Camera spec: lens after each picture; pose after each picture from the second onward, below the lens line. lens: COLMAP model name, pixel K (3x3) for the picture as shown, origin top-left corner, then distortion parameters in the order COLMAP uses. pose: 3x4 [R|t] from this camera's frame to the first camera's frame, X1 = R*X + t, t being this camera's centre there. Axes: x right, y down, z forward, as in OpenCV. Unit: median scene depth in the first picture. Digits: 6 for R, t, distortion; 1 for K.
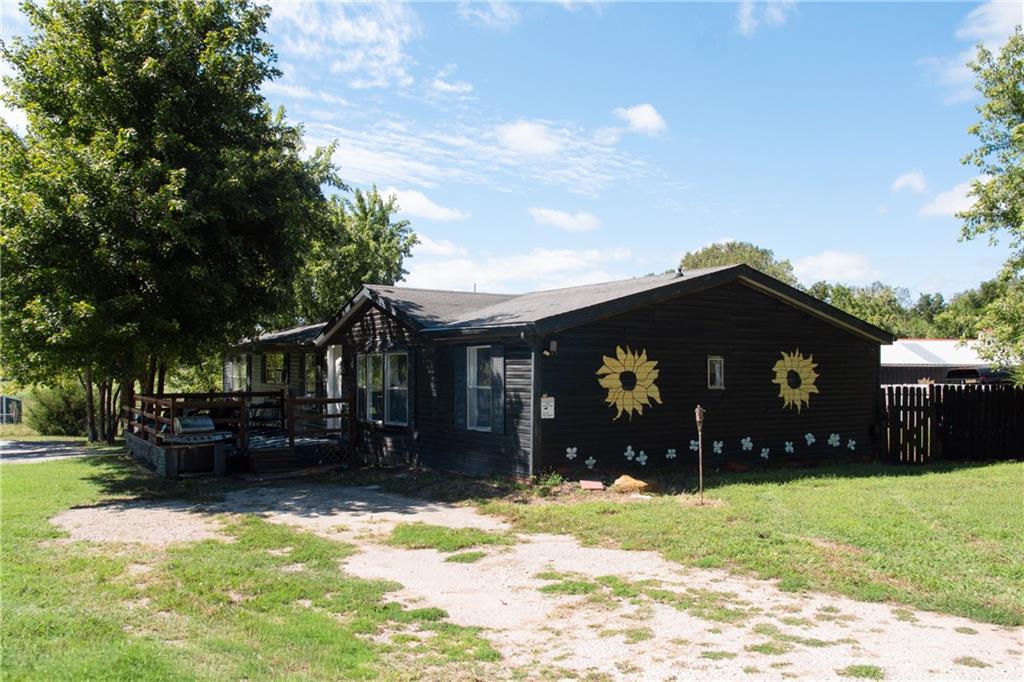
lens RADIAL K [[836.0, 0, 510.0], [0, 836.0, 347.2], [0, 0, 1]] dist [-0.059186, -0.000267]
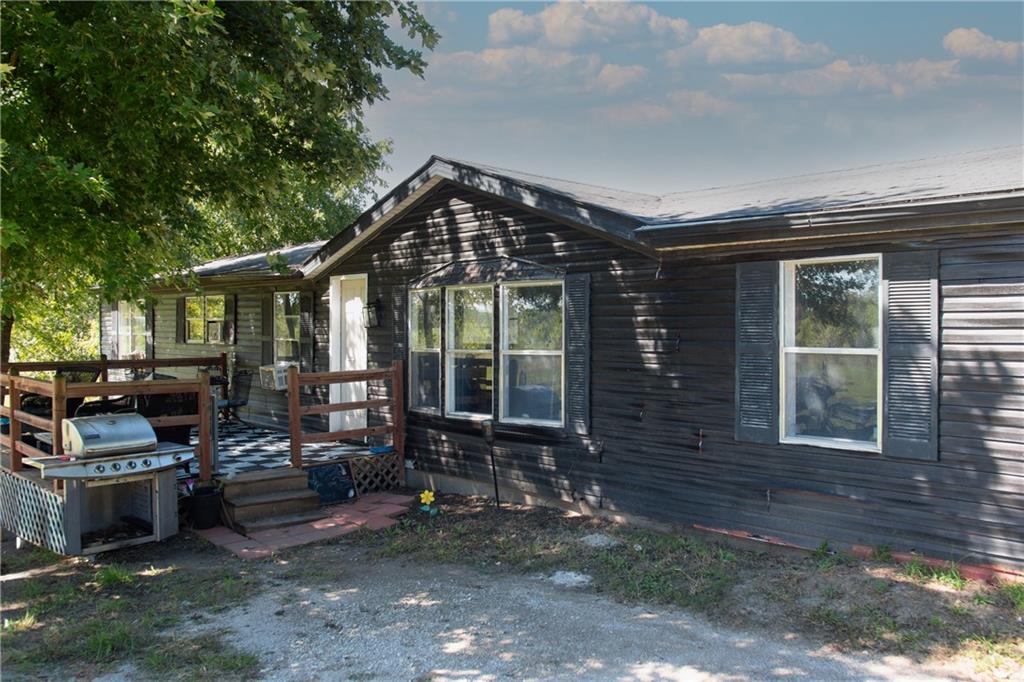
lens RADIAL K [[836.0, 0, 514.4], [0, 836.0, 335.6], [0, 0, 1]] dist [-0.059186, -0.000267]
pose [[0.984103, 0.004185, 0.177549, -0.219372], [-0.009608, 0.999513, 0.029696, 0.022605], [-0.177339, -0.030930, 0.983664, 0.469981]]
